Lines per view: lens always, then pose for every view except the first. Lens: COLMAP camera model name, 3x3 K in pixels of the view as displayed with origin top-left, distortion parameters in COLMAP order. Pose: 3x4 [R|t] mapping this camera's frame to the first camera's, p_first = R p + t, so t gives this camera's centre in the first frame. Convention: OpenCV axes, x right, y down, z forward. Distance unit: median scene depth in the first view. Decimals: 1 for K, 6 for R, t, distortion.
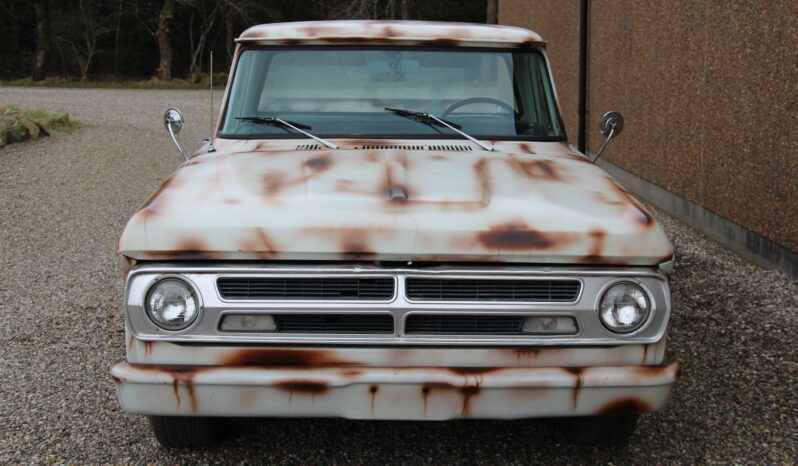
lens RADIAL K [[1111.9, 0, 401.1], [0, 1111.9, 233.2], [0, 0, 1]] dist [0.131580, 0.000000]
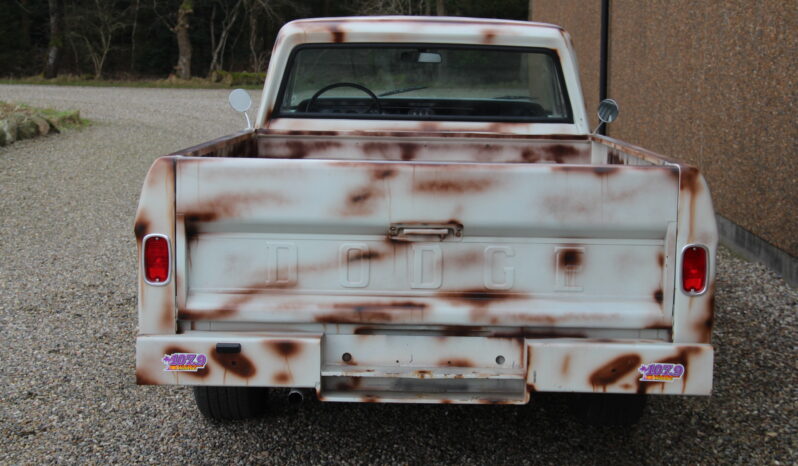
lens RADIAL K [[1261.1, 0, 404.1], [0, 1261.1, 233.9], [0, 0, 1]] dist [0.171585, 0.000000]
pose [[0.999150, 0.012239, -0.039364, 0.046220], [-0.012937, 0.999763, -0.017517, 0.025408], [0.039141, 0.018011, 0.999071, -0.139180]]
